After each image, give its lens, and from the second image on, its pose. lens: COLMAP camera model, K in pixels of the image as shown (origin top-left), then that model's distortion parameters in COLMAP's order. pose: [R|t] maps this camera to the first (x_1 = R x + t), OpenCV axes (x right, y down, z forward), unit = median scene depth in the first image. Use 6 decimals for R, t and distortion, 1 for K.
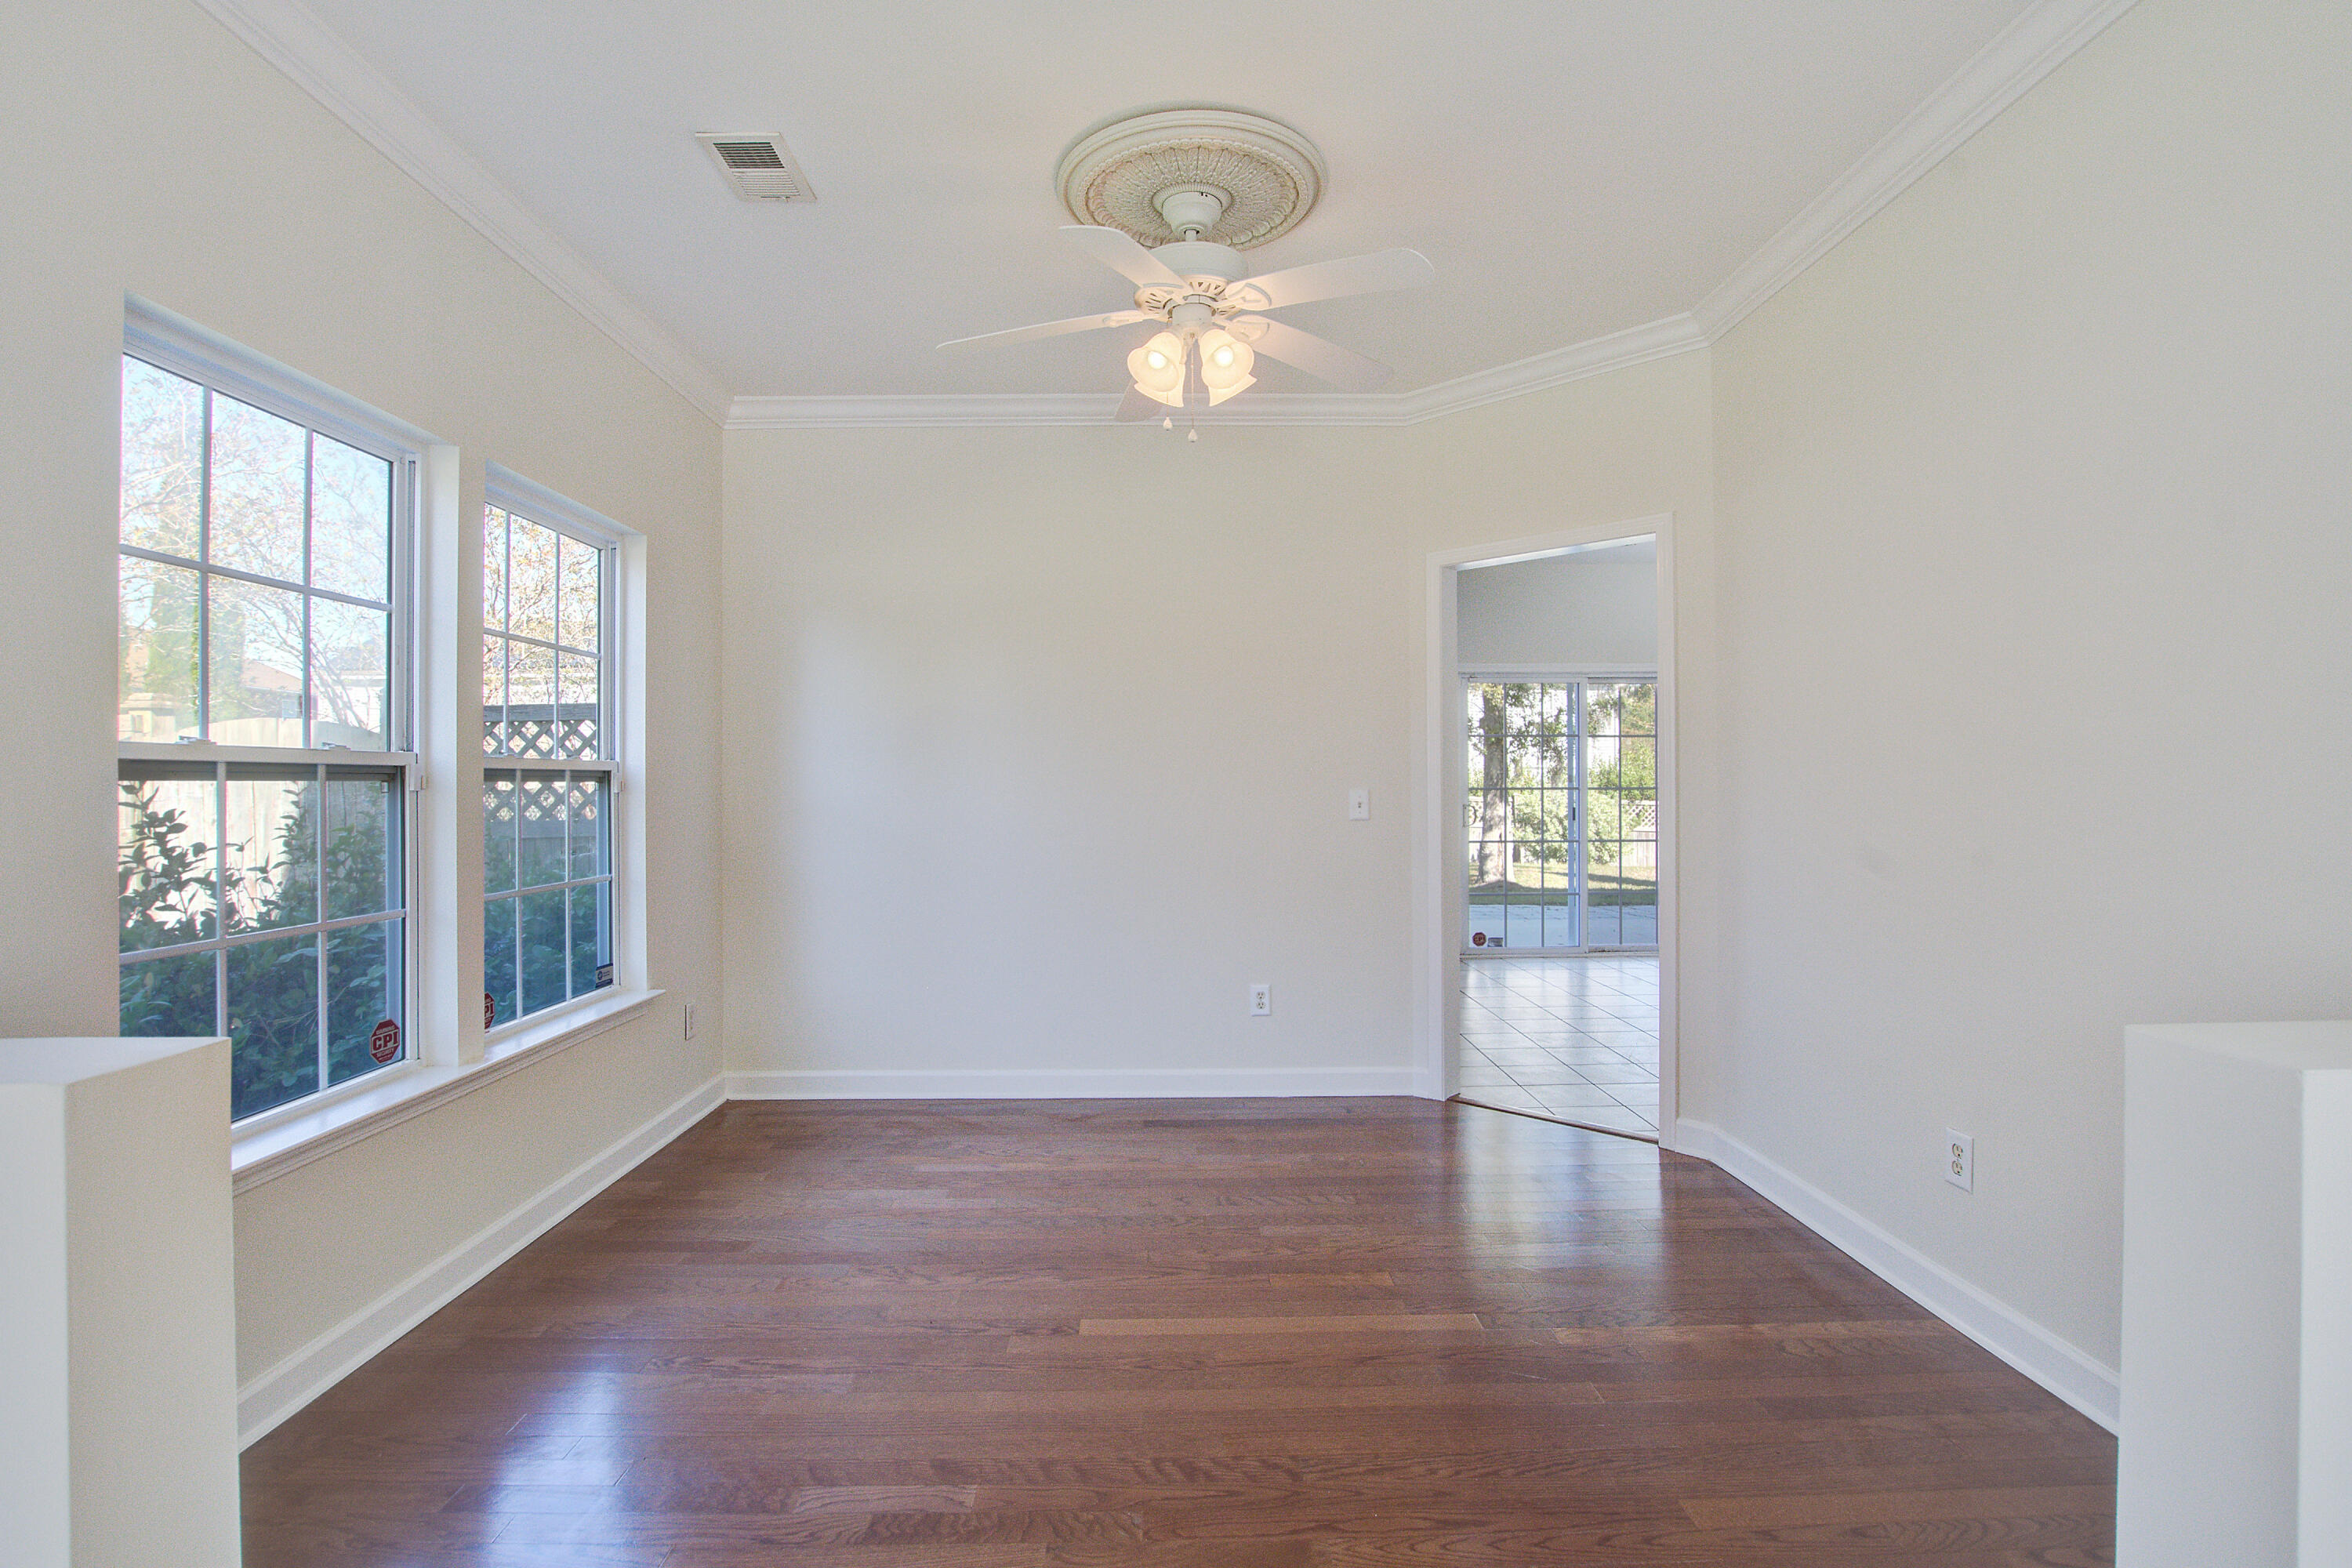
lens RADIAL K [[1124.2, 0, 1161.9], [0, 1124.2, 789.6], [0, 0, 1]] dist [-0.019340, 0.000380]
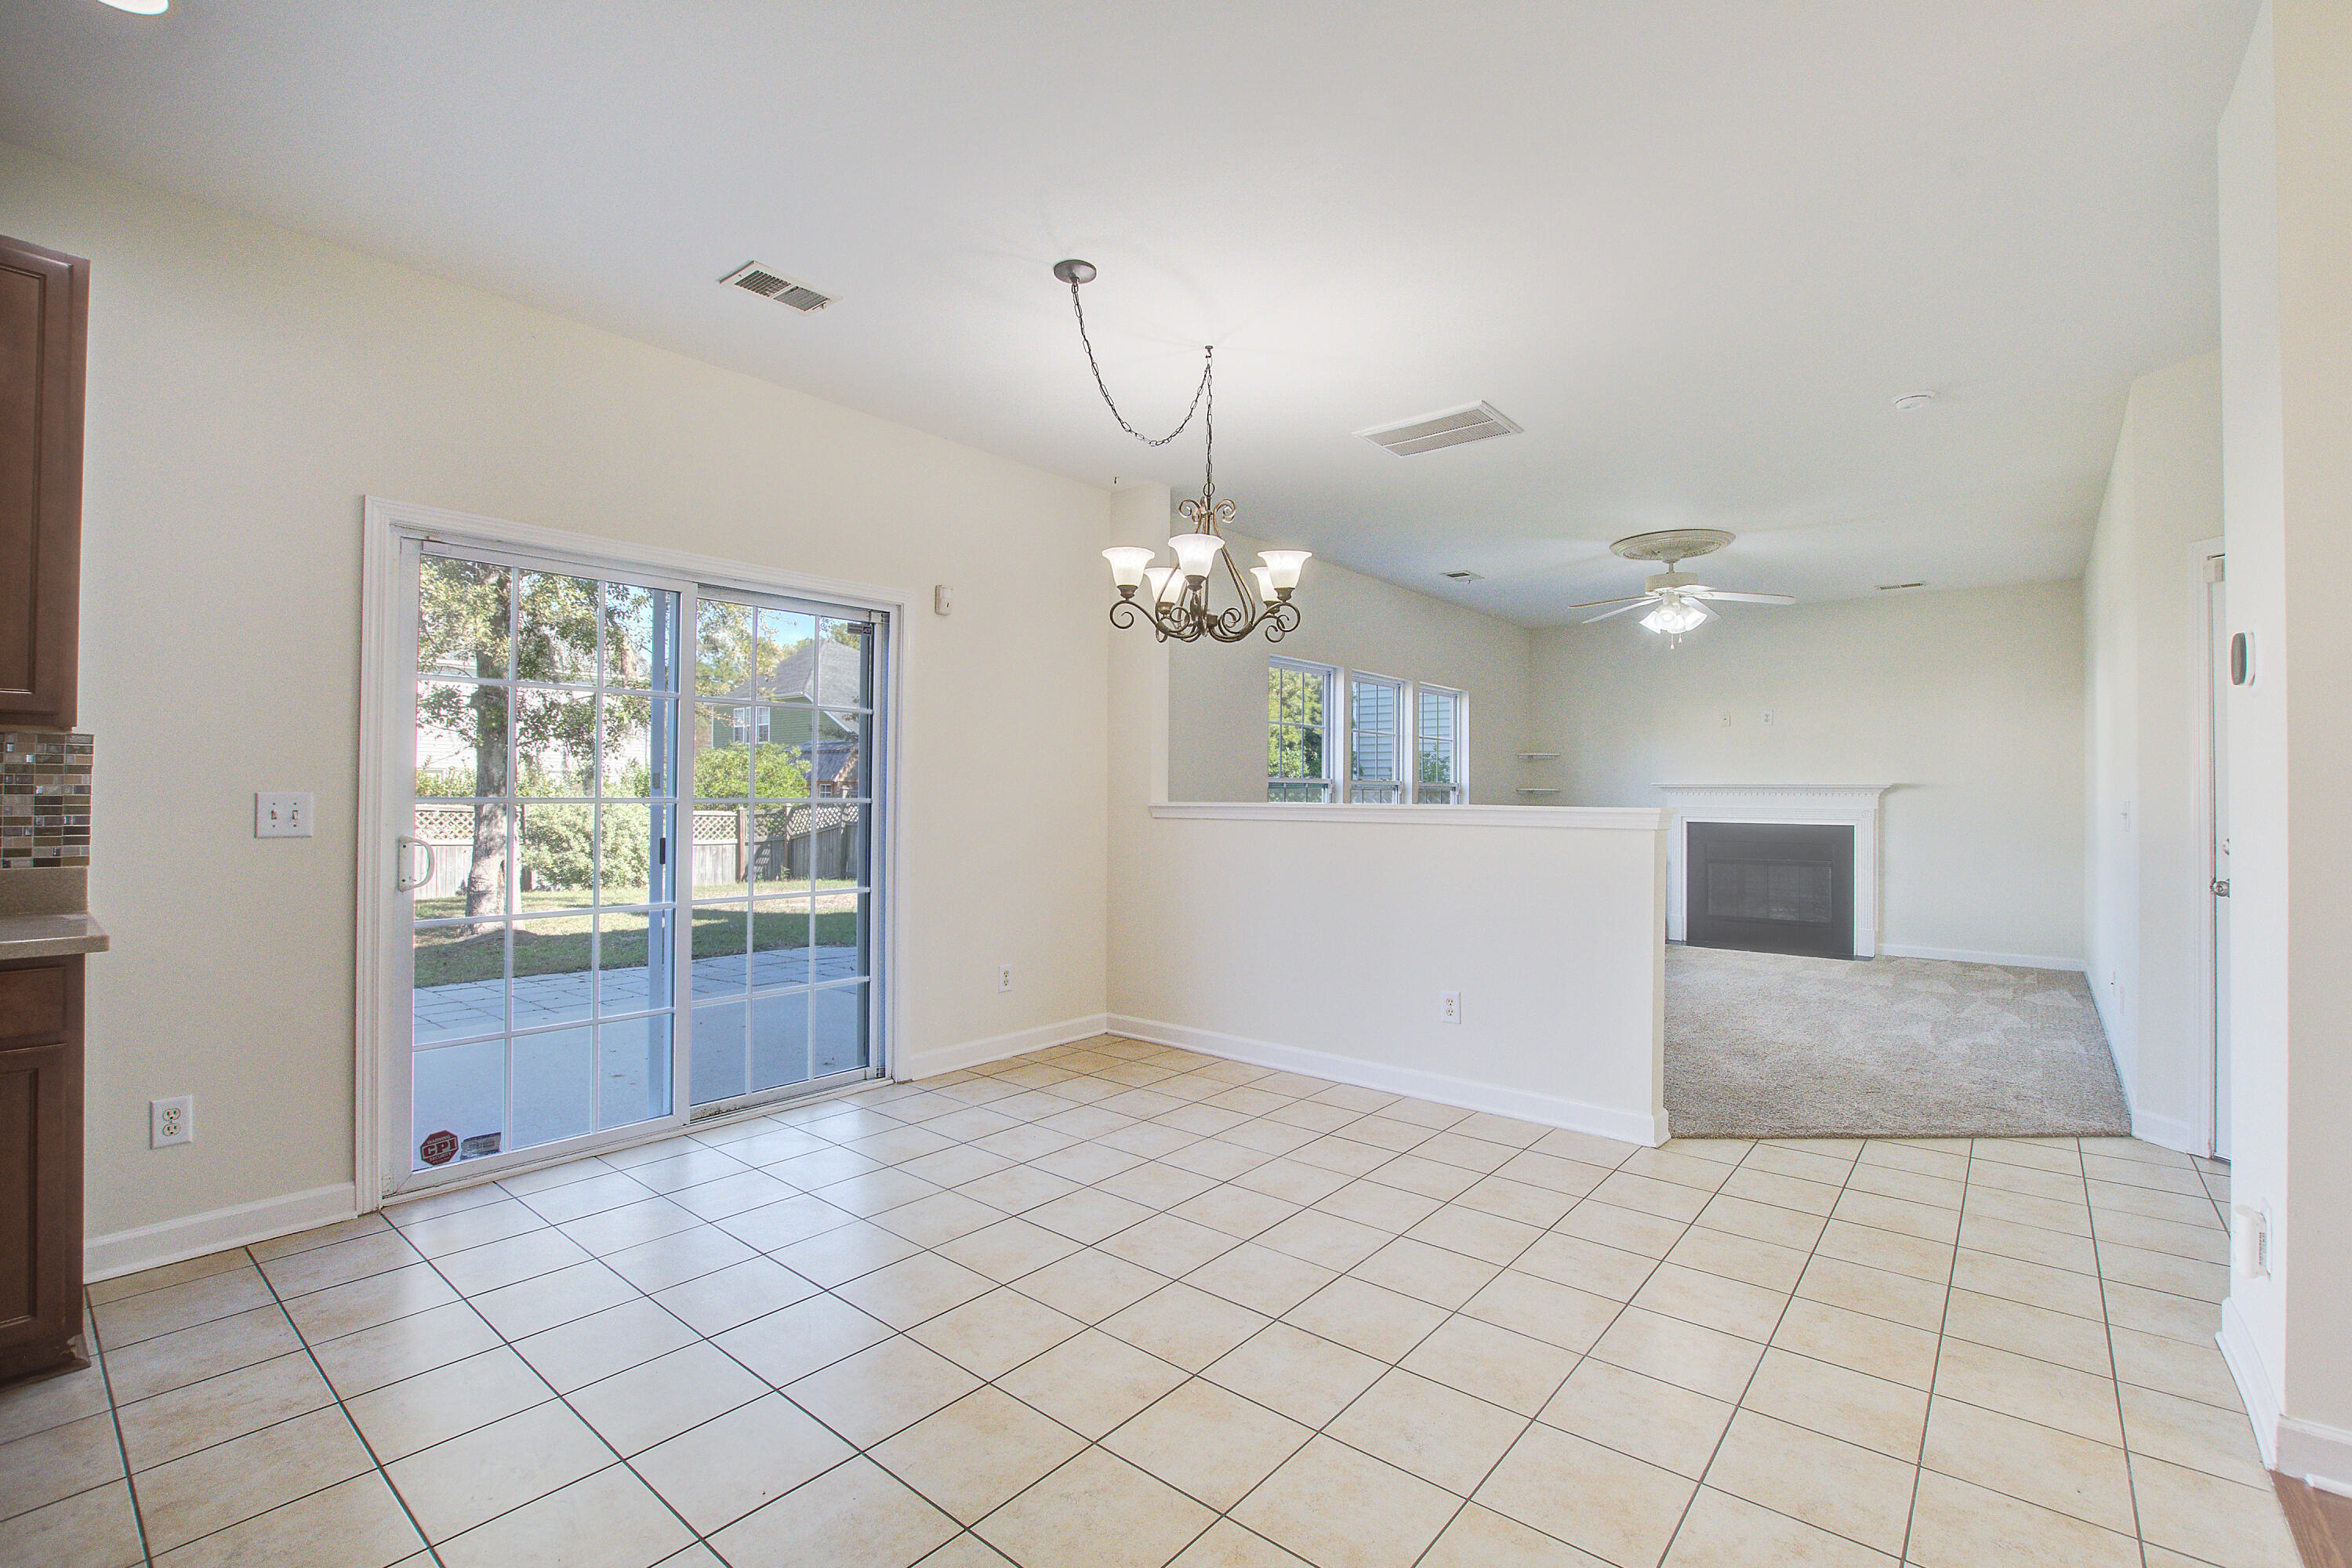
lens RADIAL K [[1046.8, 0, 1185.3], [0, 1046.8, 780.0], [0, 0, 1]] dist [-0.021278, -0.000581]
pose [[0.642590, 0.019868, 0.765953, 0.286323], [-0.007549, 0.999779, -0.019600, -0.006508], [-0.766173, 0.006813, 0.642598, 0.934173]]
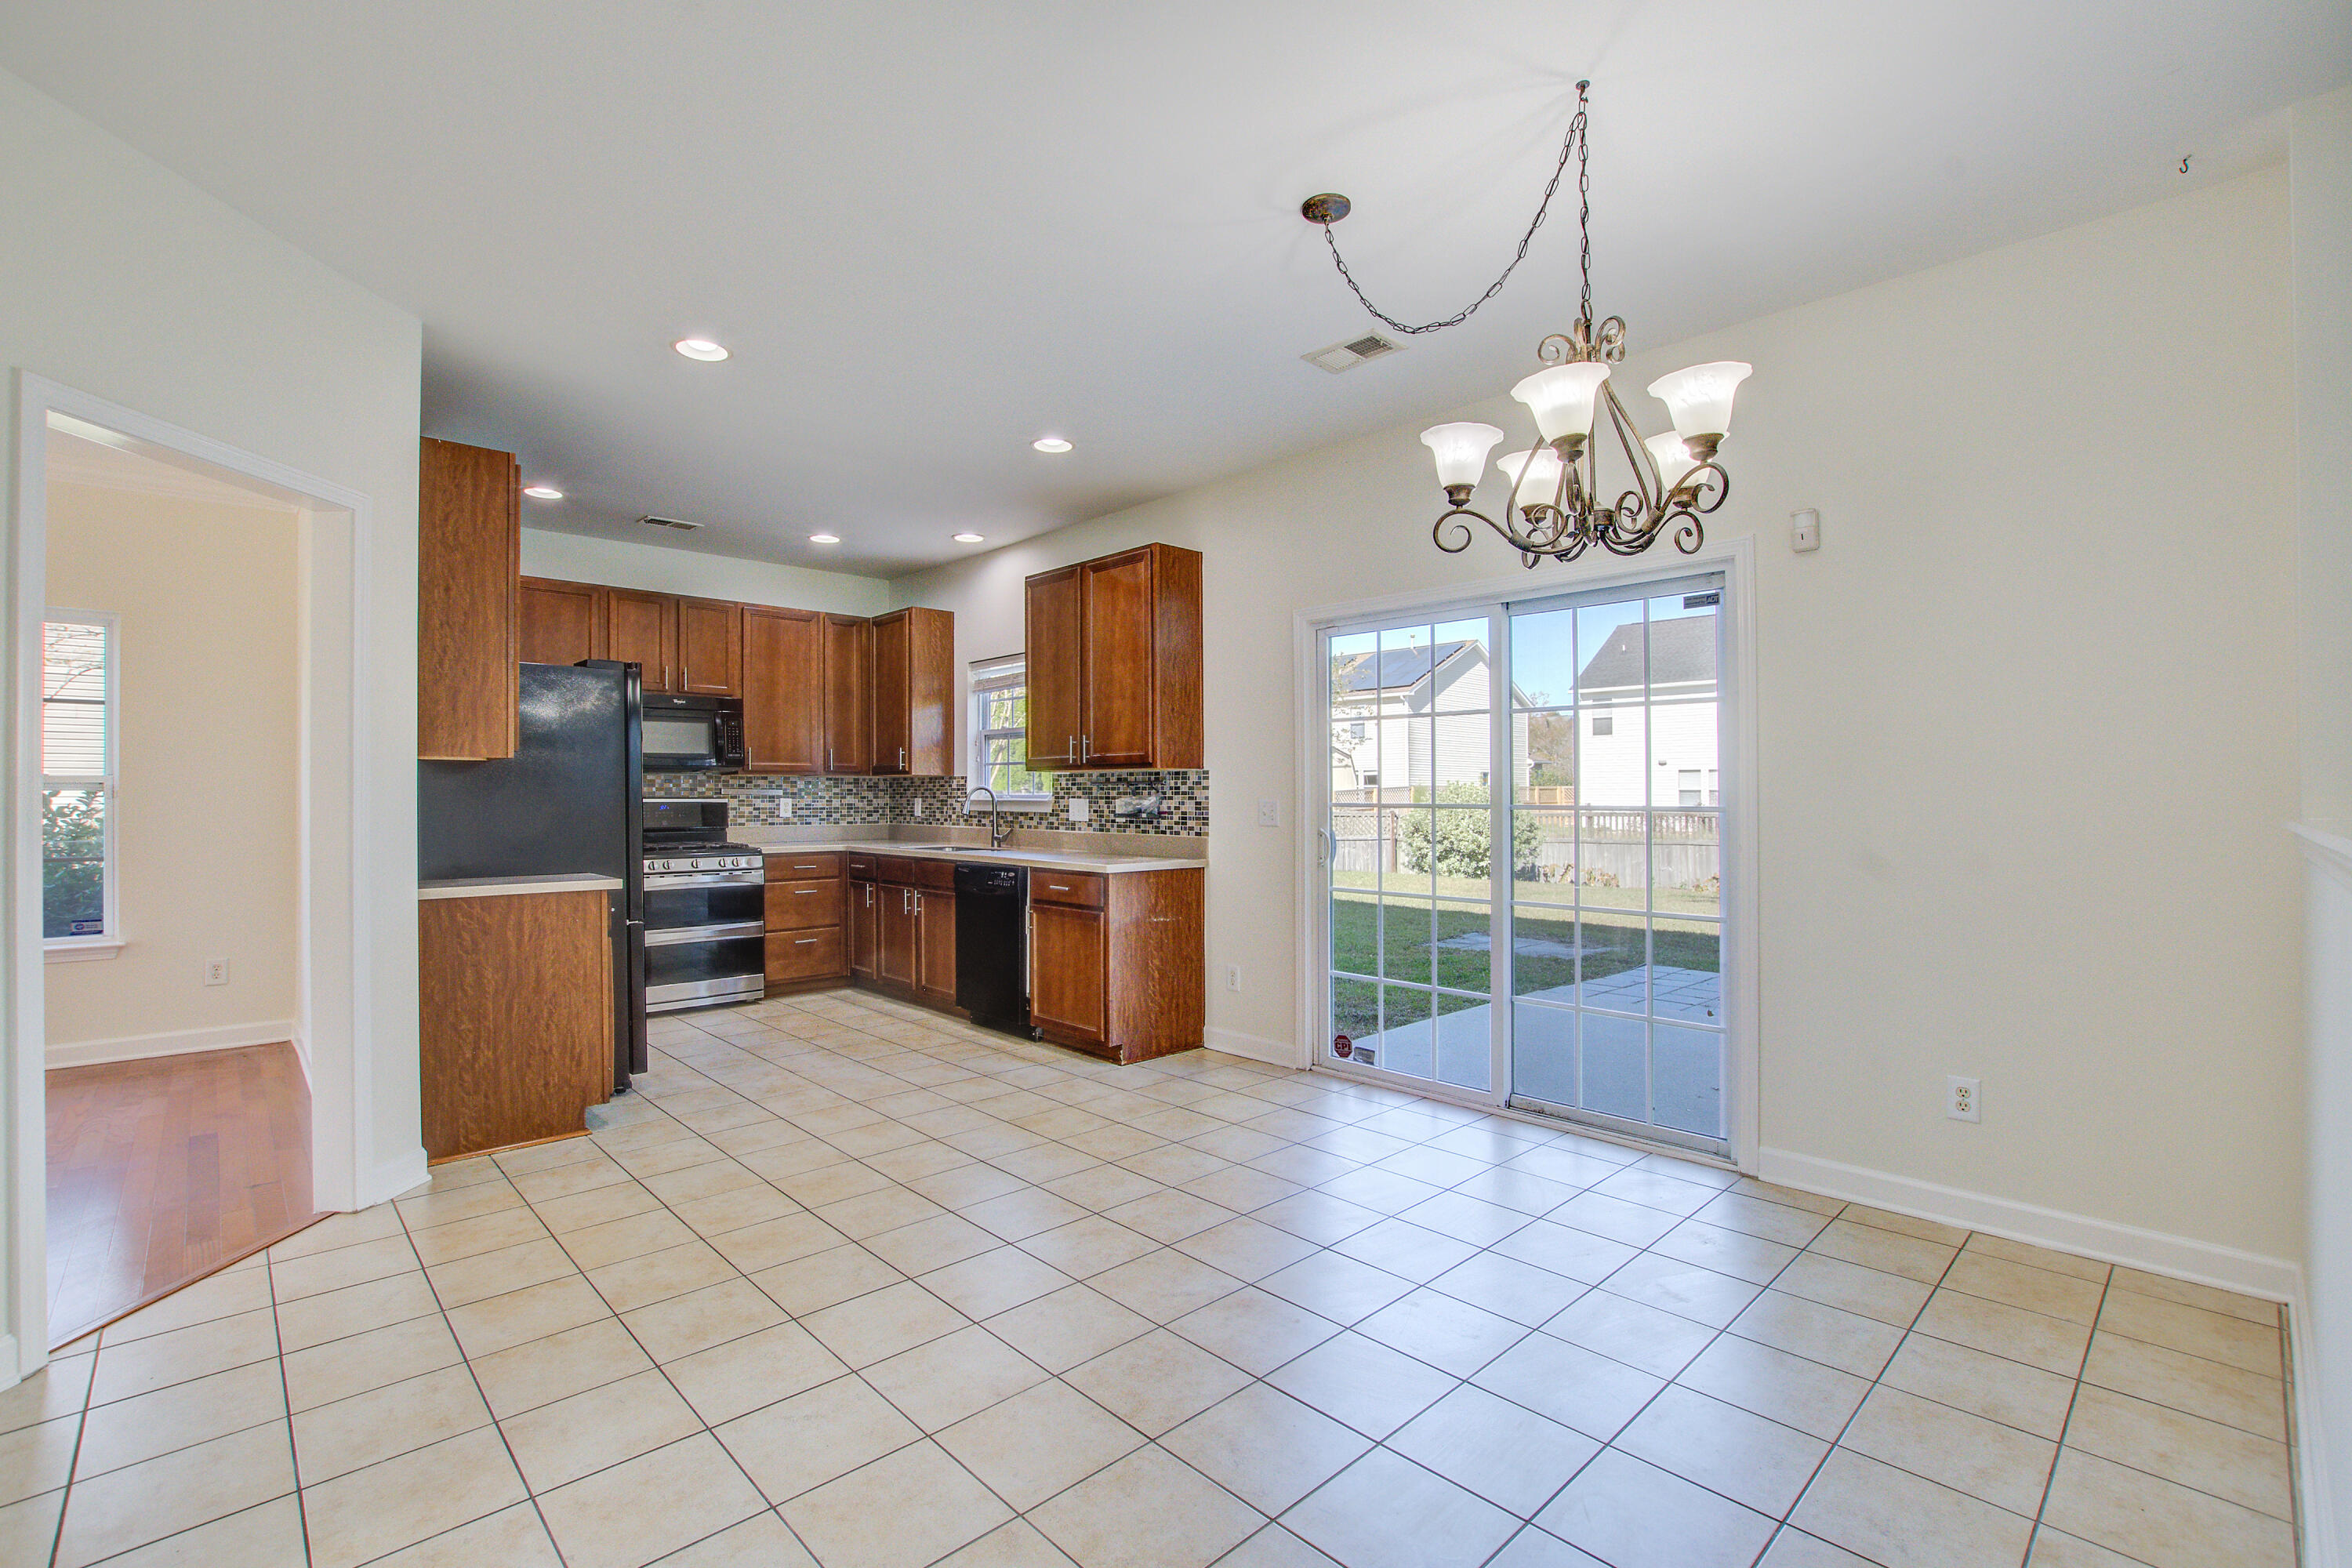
lens RADIAL K [[1046.8, 0, 1164.9], [0, 1046.8, 797.5], [0, 0, 1]] dist [-0.021278, -0.000581]
pose [[0.682849, 0.010022, -0.730491, 1.158107], [-0.010088, 0.999940, 0.004289, -0.012980], [0.730490, 0.004440, 0.682909, 0.946615]]
